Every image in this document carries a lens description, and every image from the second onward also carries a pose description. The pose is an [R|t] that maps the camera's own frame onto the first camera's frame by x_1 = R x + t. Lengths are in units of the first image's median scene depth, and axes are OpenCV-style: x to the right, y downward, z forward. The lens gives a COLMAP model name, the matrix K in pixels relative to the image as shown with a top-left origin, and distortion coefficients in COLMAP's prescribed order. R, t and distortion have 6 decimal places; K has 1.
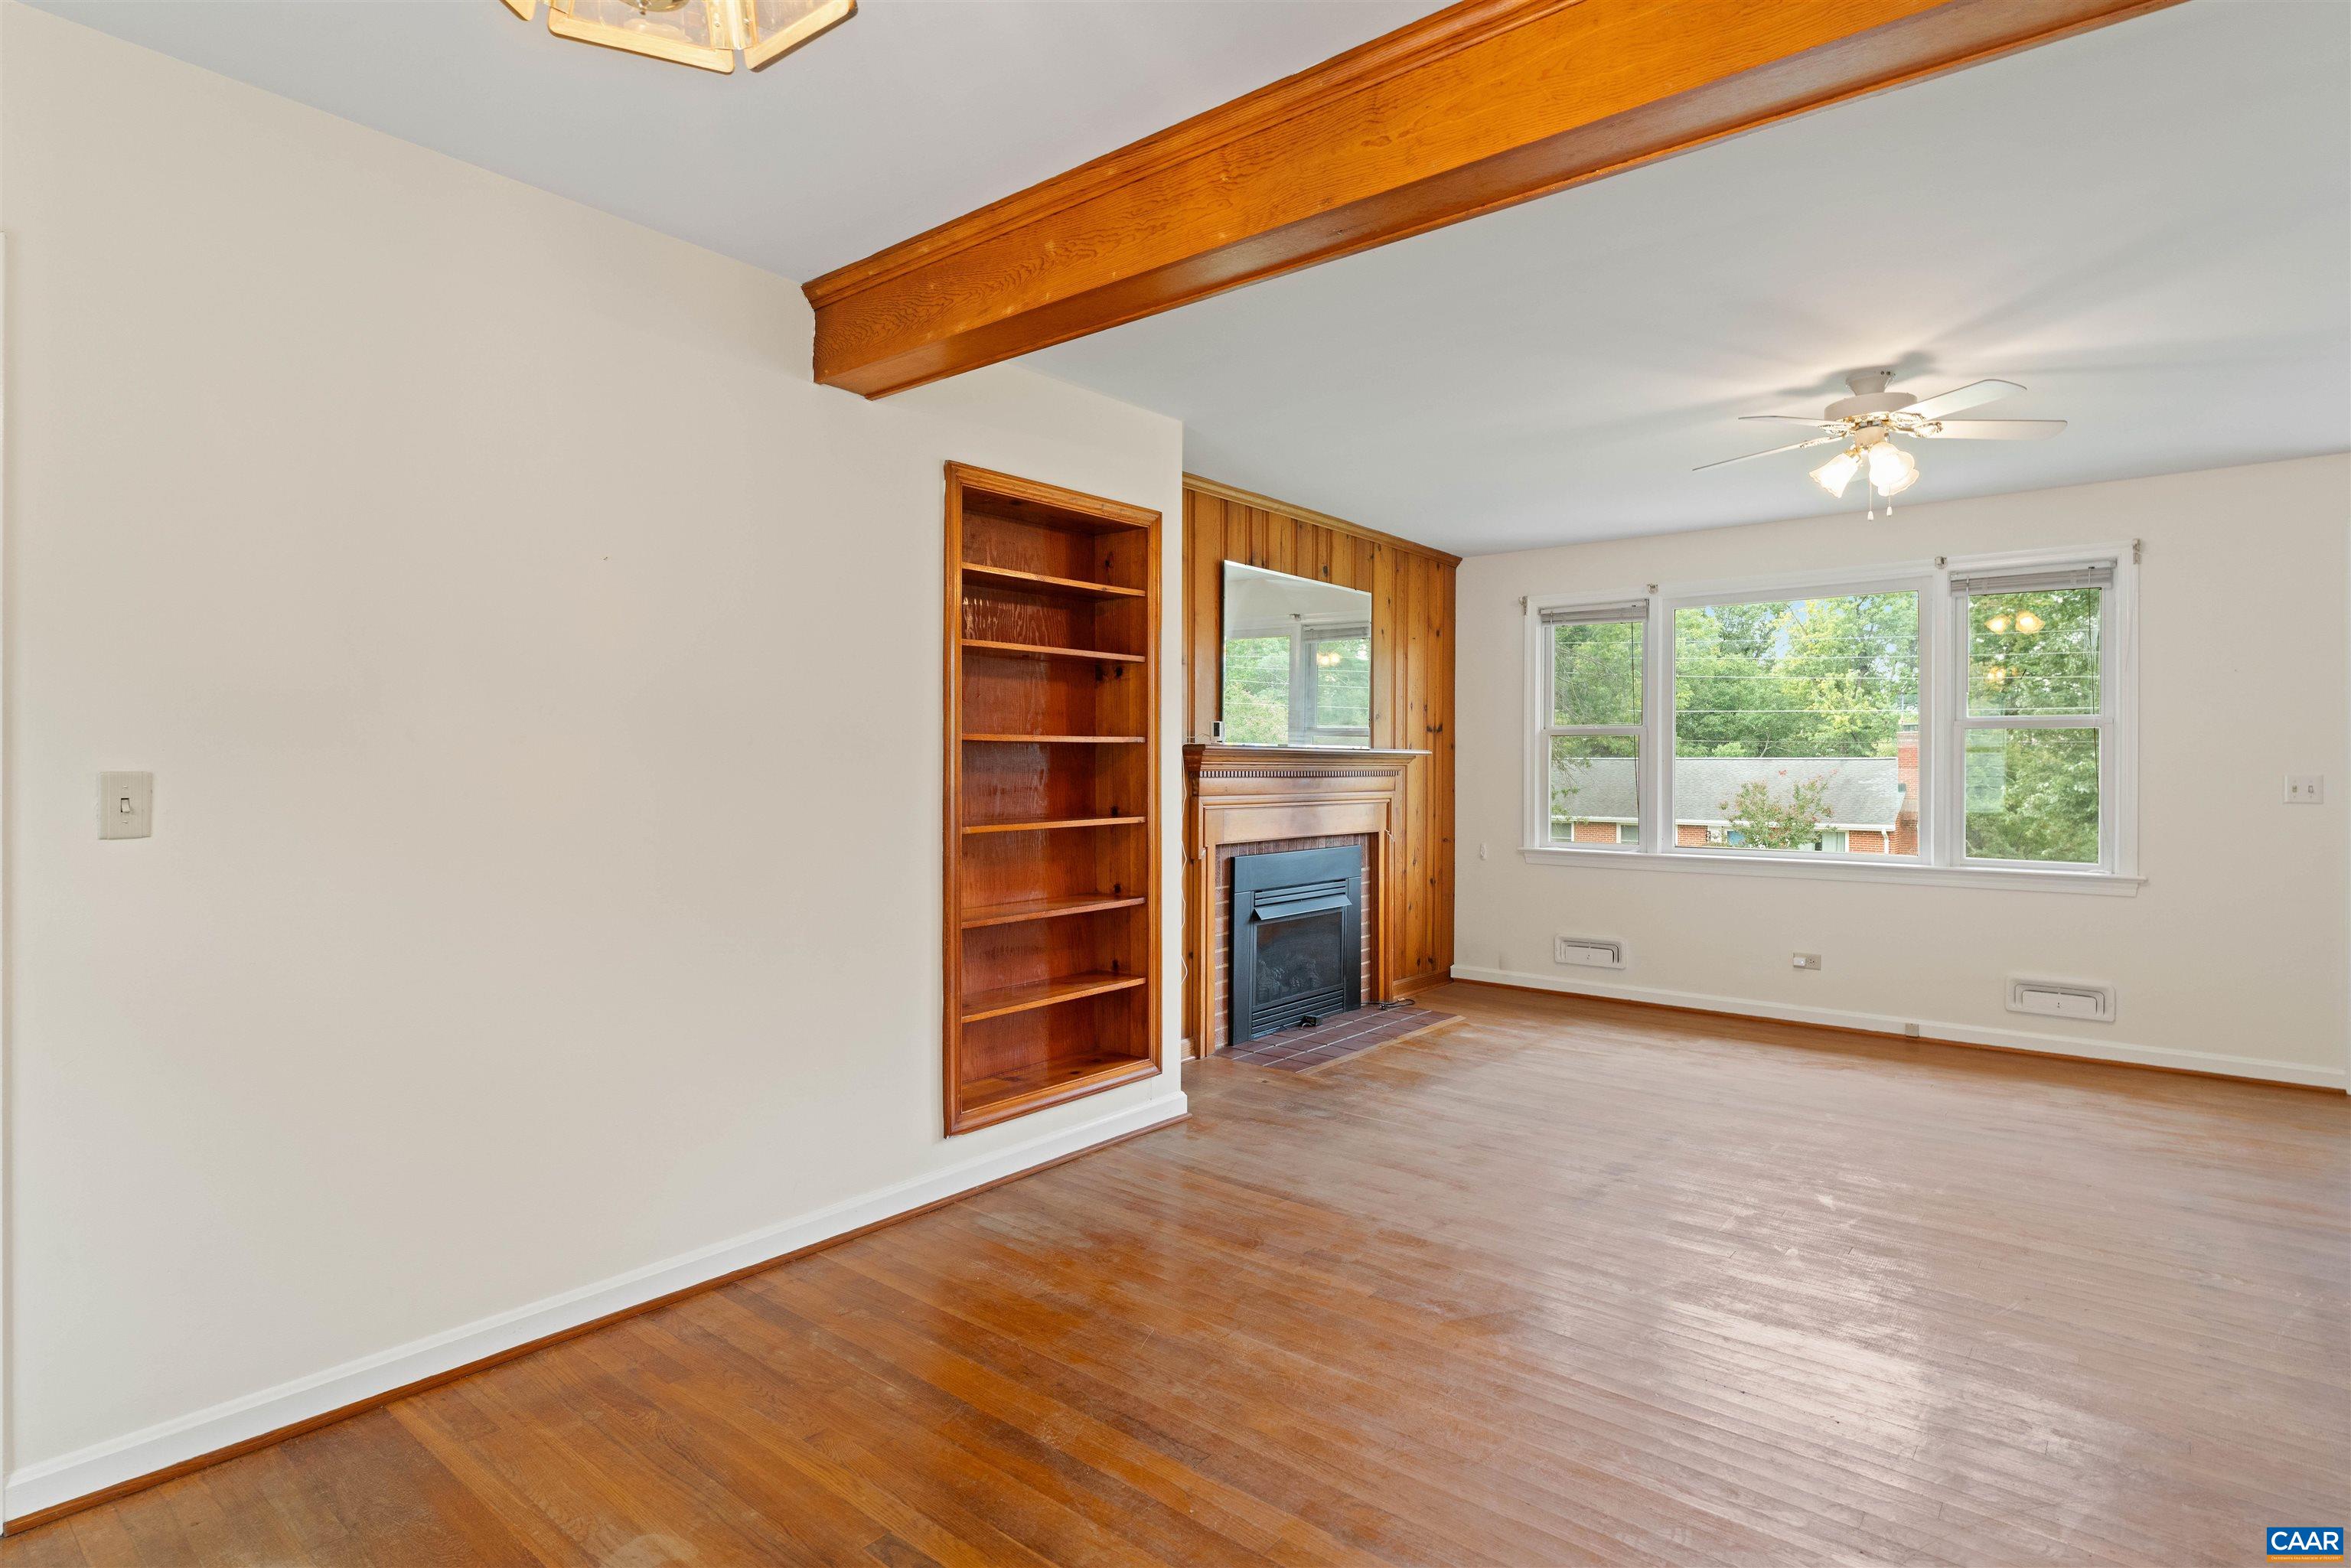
lens RADIAL K [[1204.4, 0, 1162.4], [0, 1204.4, 765.5], [0, 0, 1]] dist [-0.000603, -0.001935]
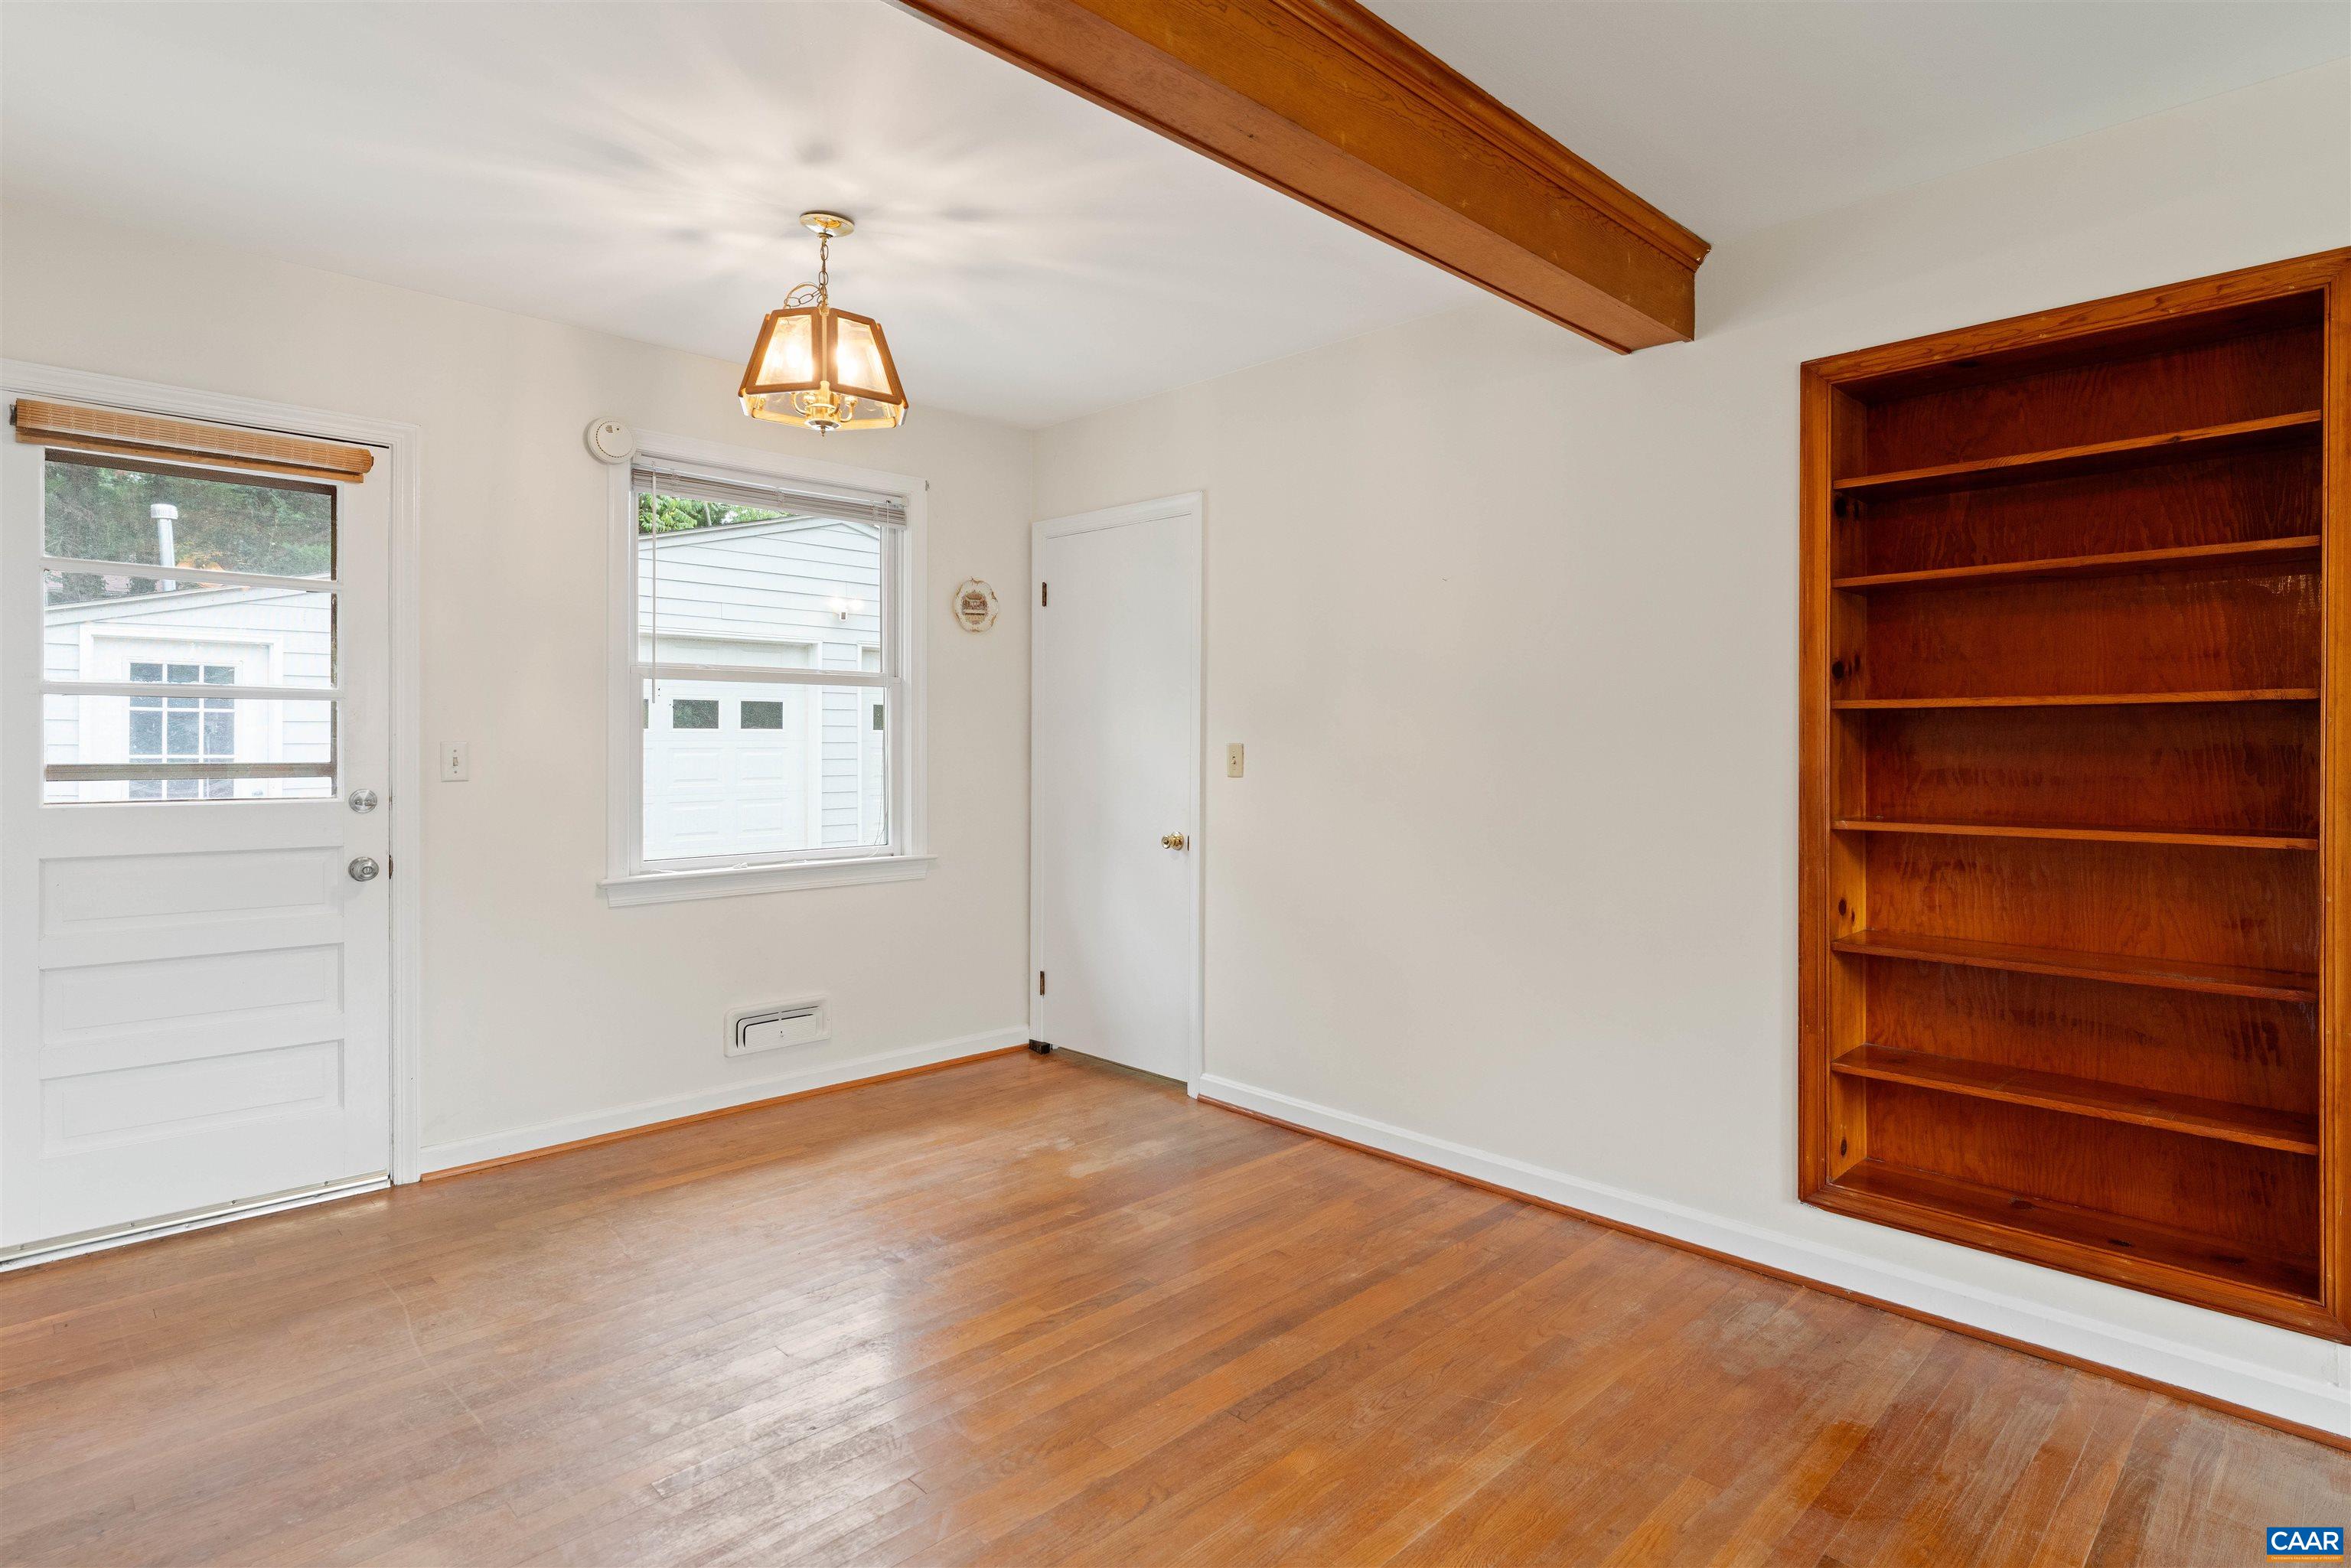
lens RADIAL K [[1204.4, 0, 1177.7], [0, 1204.4, 753.0], [0, 0, 1]] dist [-0.000603, -0.001935]
pose [[-0.095905, 0.007351, -0.995363, 0.437460], [-0.004705, 0.999958, 0.007838, 0.002126], [0.995379, 0.005435, -0.095866, 0.435384]]
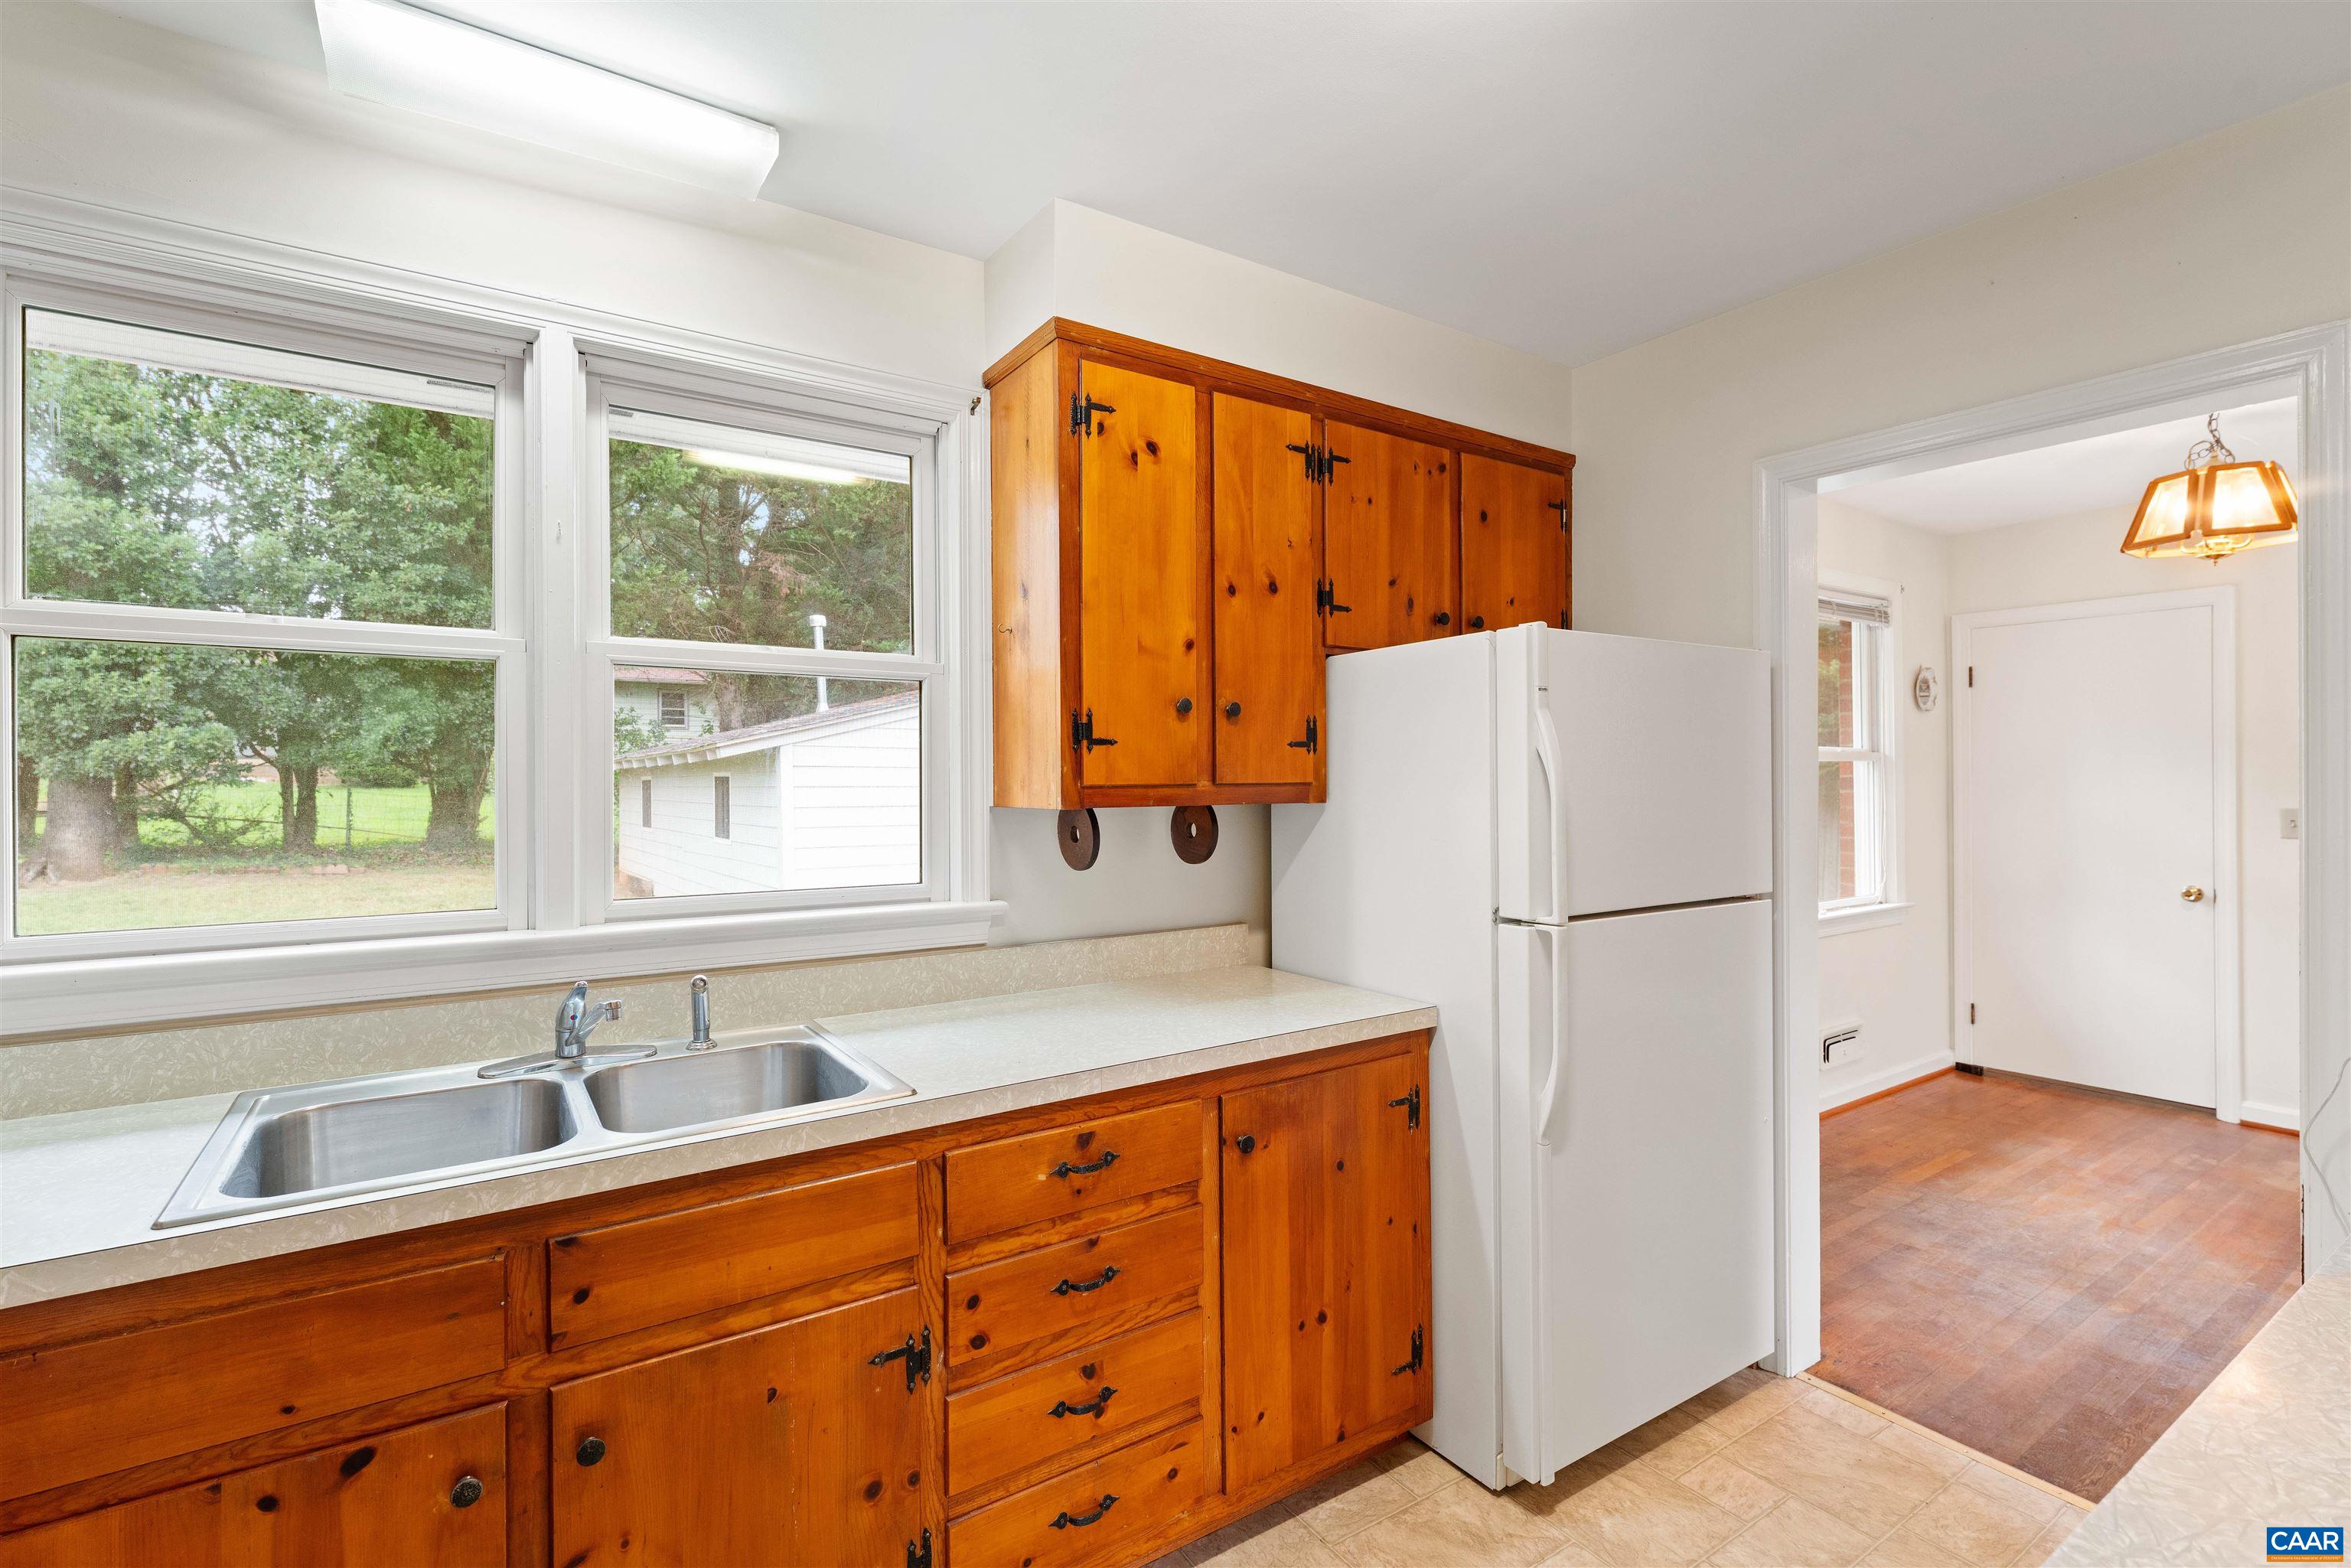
lens RADIAL K [[1073.3, 0, 1156.2], [0, 1073.3, 763.0], [0, 0, 1]] dist [0.000864, -0.000766]
pose [[-0.285667, -0.011692, -0.958258, 0.643707], [0.008294, 0.999858, -0.014672, -0.026374], [0.958293, -0.012139, -0.285530, -0.164639]]
